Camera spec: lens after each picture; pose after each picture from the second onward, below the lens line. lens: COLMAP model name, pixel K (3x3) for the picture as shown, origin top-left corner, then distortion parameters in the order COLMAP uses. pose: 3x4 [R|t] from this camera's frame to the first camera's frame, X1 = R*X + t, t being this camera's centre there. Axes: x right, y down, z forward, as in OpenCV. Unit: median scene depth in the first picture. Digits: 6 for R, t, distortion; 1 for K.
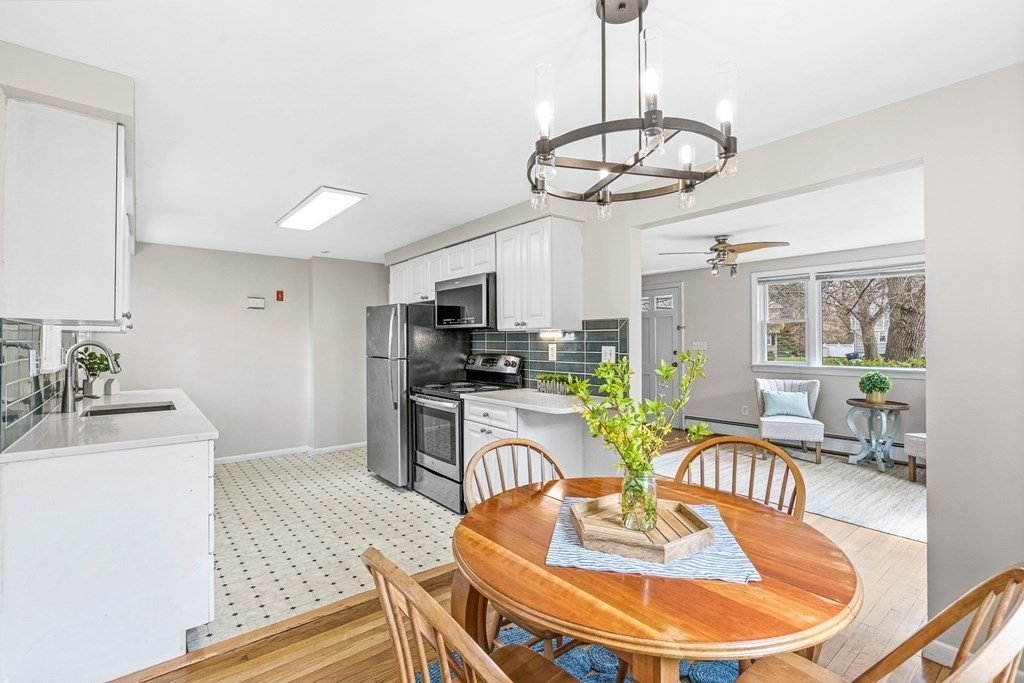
lens RADIAL K [[466.6, 0, 509.8], [0, 466.6, 338.9], [0, 0, 1]] dist [-0.000664, -0.000042]
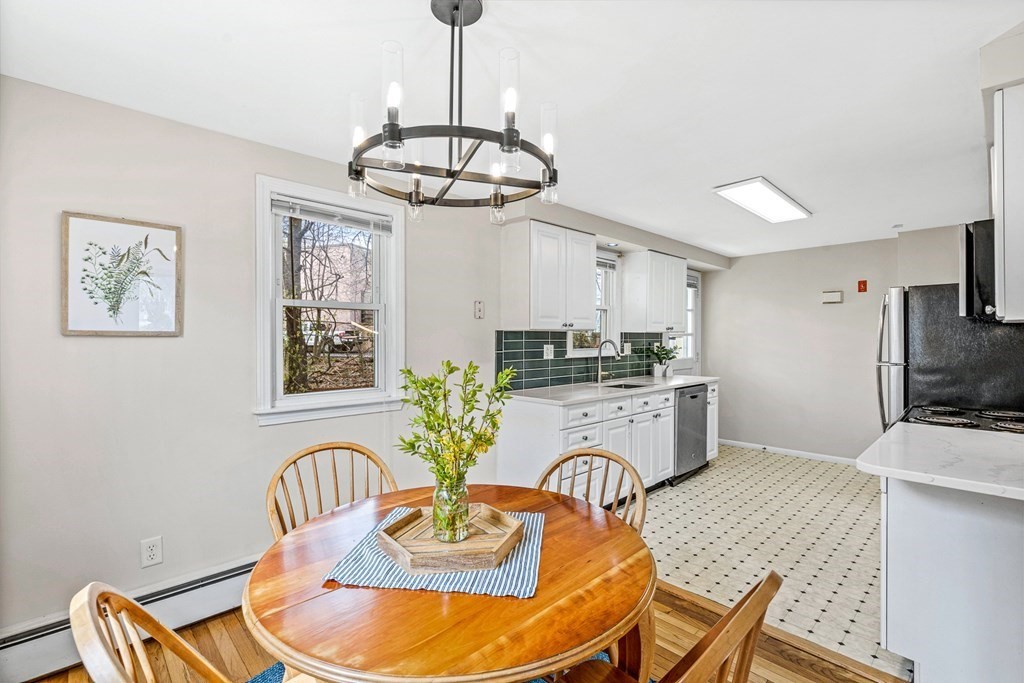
lens RADIAL K [[459.3, 0, 510.6], [0, 459.3, 336.3], [0, 0, 1]] dist [-0.001777, -0.000136]
pose [[0.087125, -0.000317, -0.996197, 0.510959], [0.010339, 0.999946, 0.000586, -0.008471], [0.996144, -0.010351, 0.087123, 0.426472]]
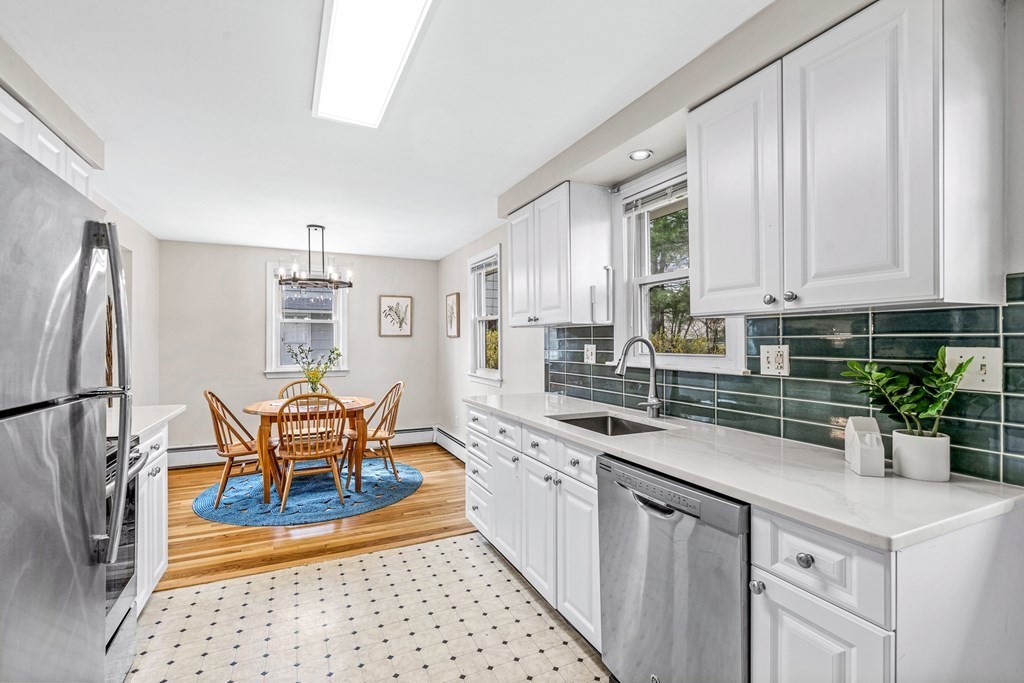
lens RADIAL K [[466.3, 0, 512.0], [0, 466.3, 341.5], [0, 0, 1]] dist [0.000207, 0.000614]
pose [[-0.972777, 0.006772, 0.231644, -0.693325], [0.004816, 0.999948, -0.009007, 0.016427], [-0.231693, -0.007647, -0.972759, 1.499885]]
